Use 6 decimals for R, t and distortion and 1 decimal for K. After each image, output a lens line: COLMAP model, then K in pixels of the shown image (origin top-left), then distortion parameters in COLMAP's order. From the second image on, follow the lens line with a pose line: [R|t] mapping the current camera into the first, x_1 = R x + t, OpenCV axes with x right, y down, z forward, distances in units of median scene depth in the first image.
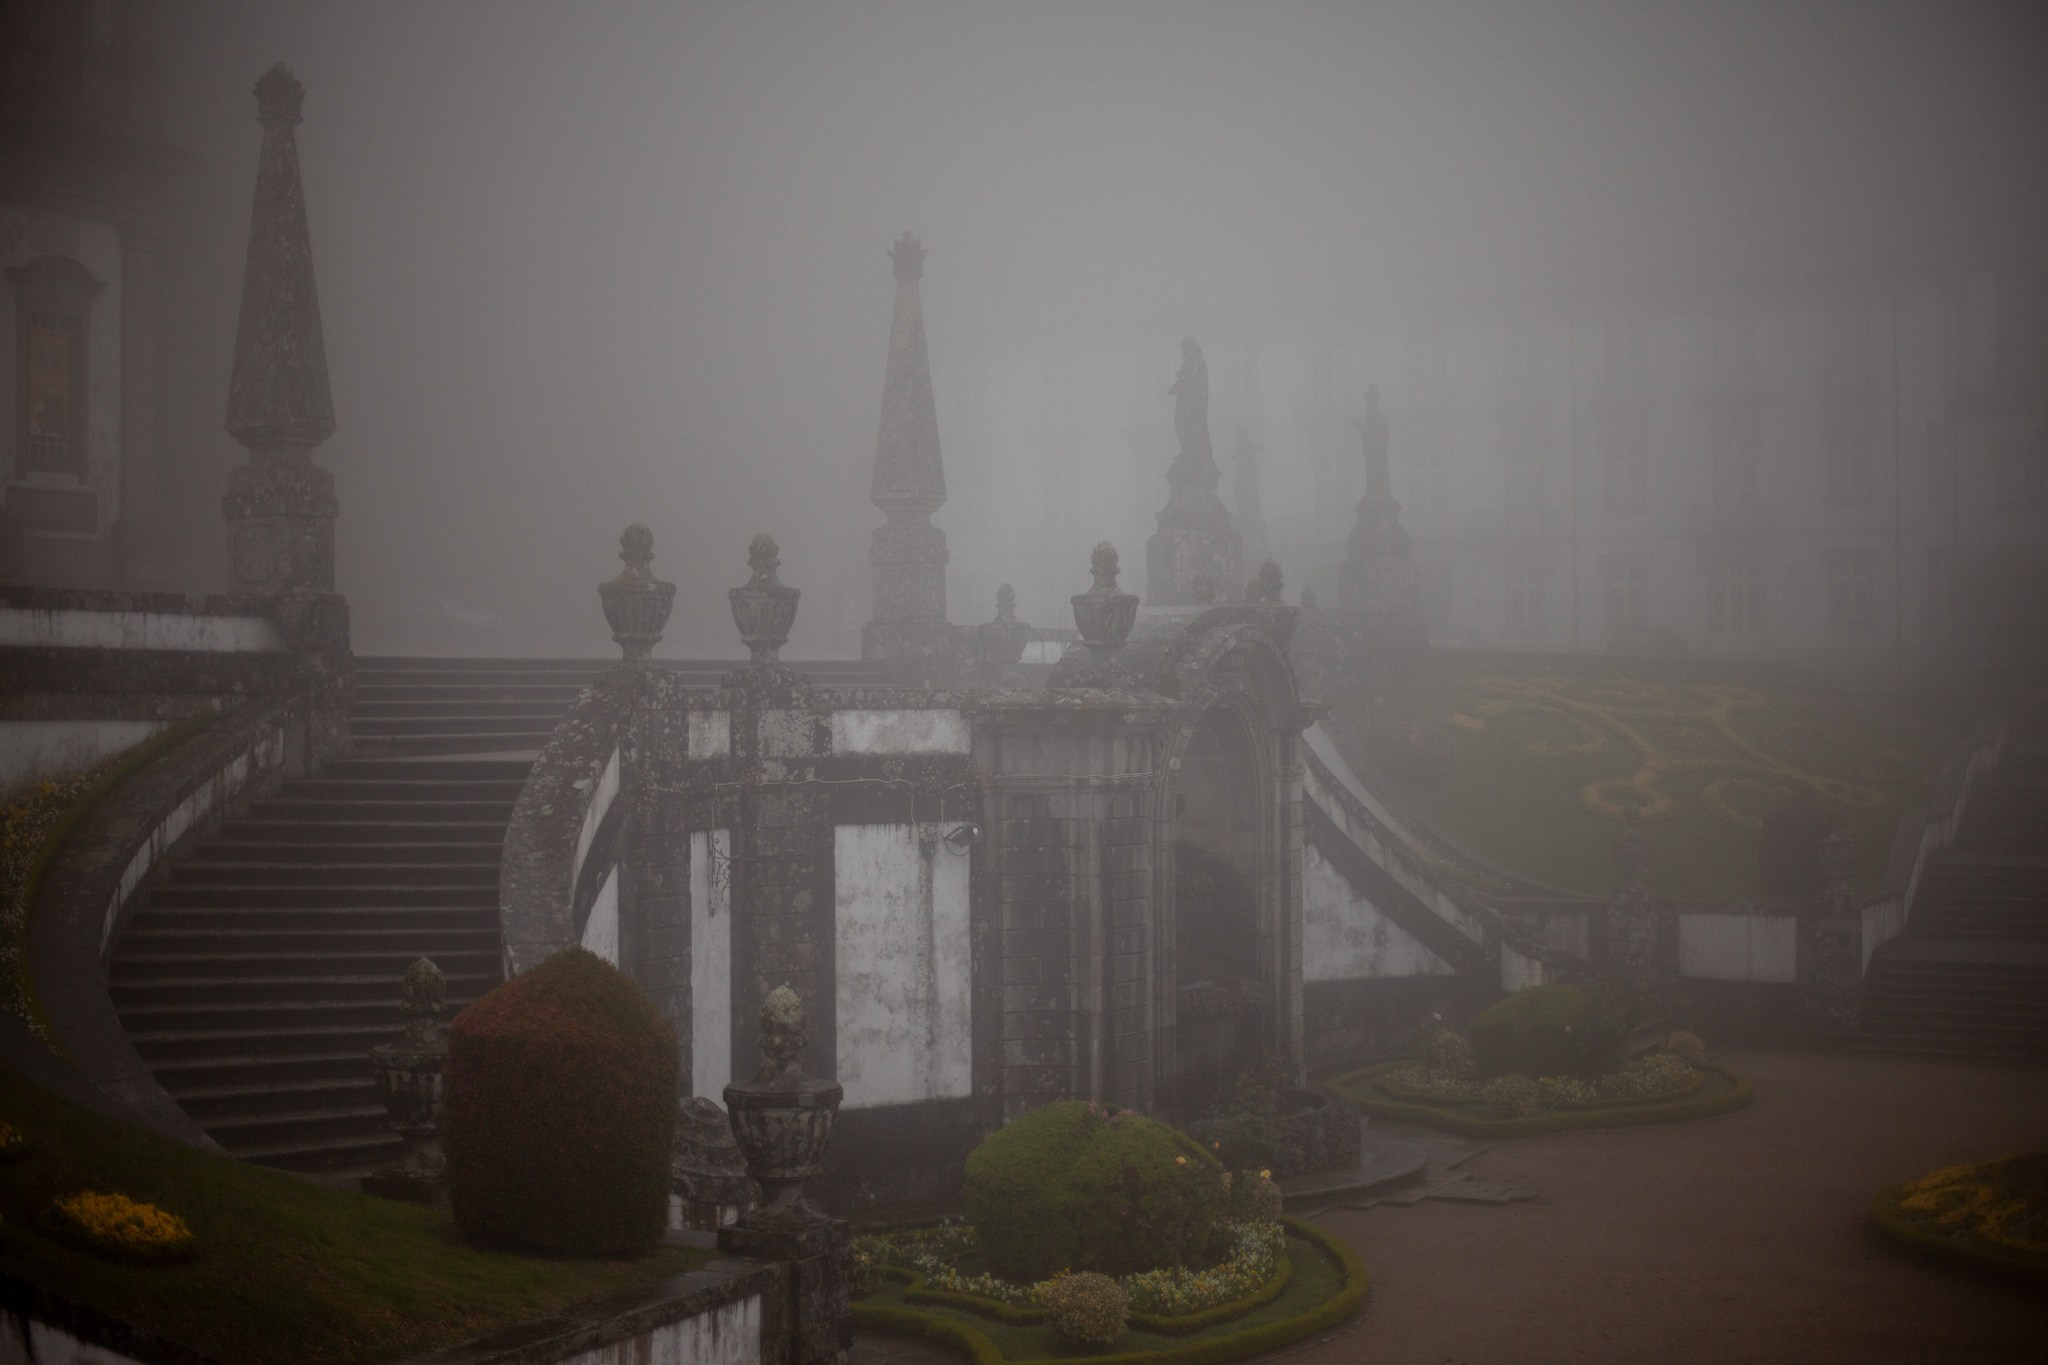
lens RADIAL K [[2952.3, 0, 1017.3], [0, 2952.3, 676.0], [0, 0, 1]] dist [-0.144641, 0.174577]
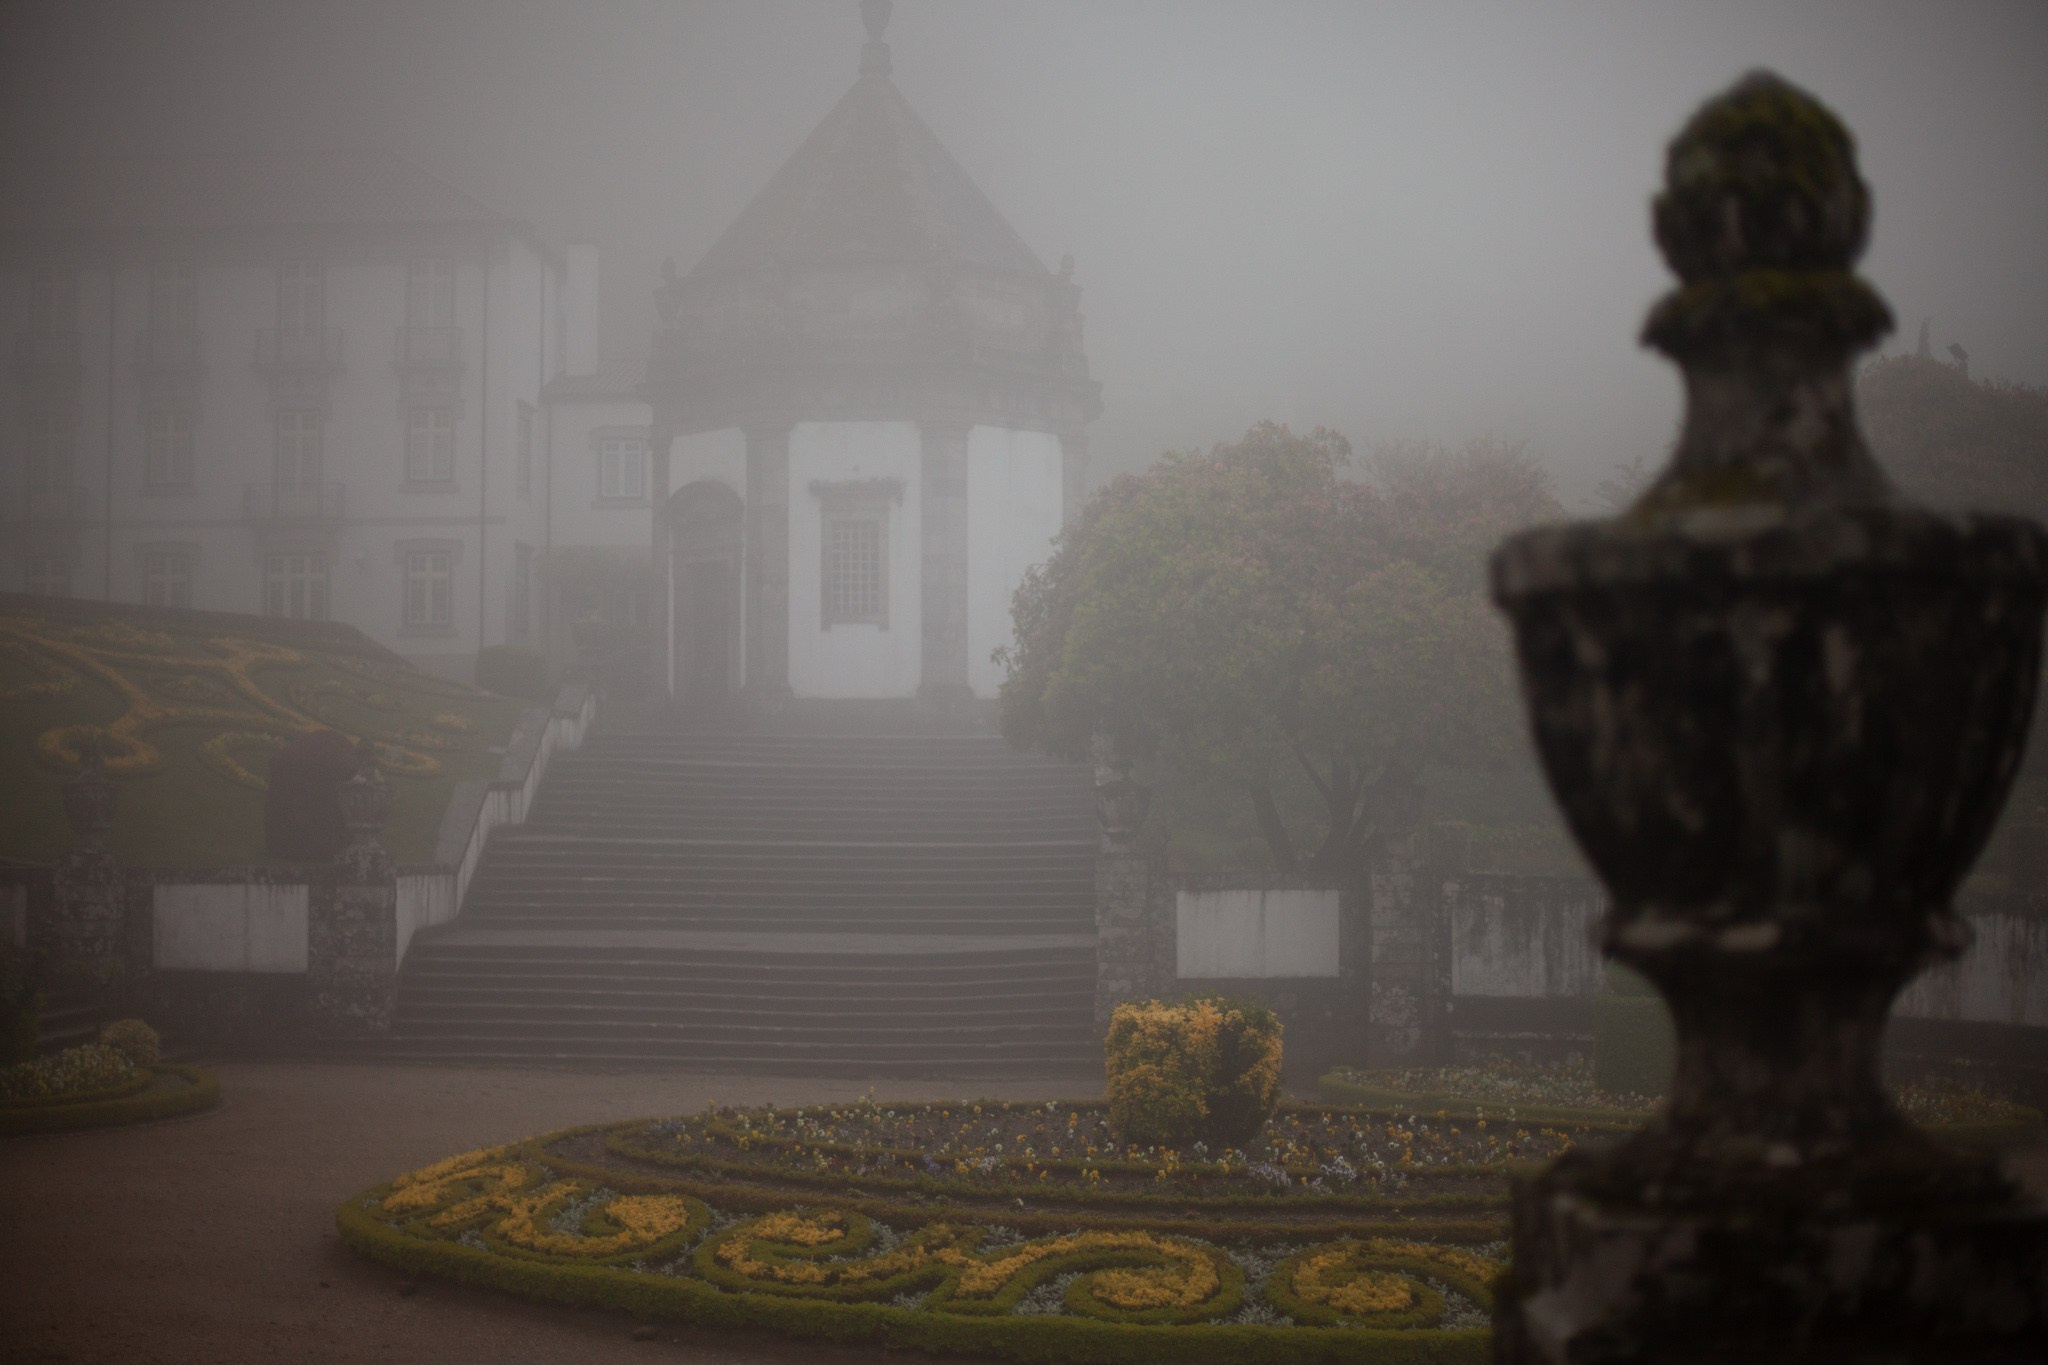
lens RADIAL K [[2952.3, 0, 1017.3], [0, 2952.3, 676.0], [0, 0, 1]] dist [-0.144641, 0.174577]
pose [[0.895096, 0.025251, 0.445159, 0.139505], [-0.004919, 0.998894, -0.046769, 0.094925], [-0.445847, 0.039673, 0.894229, 0.363315]]
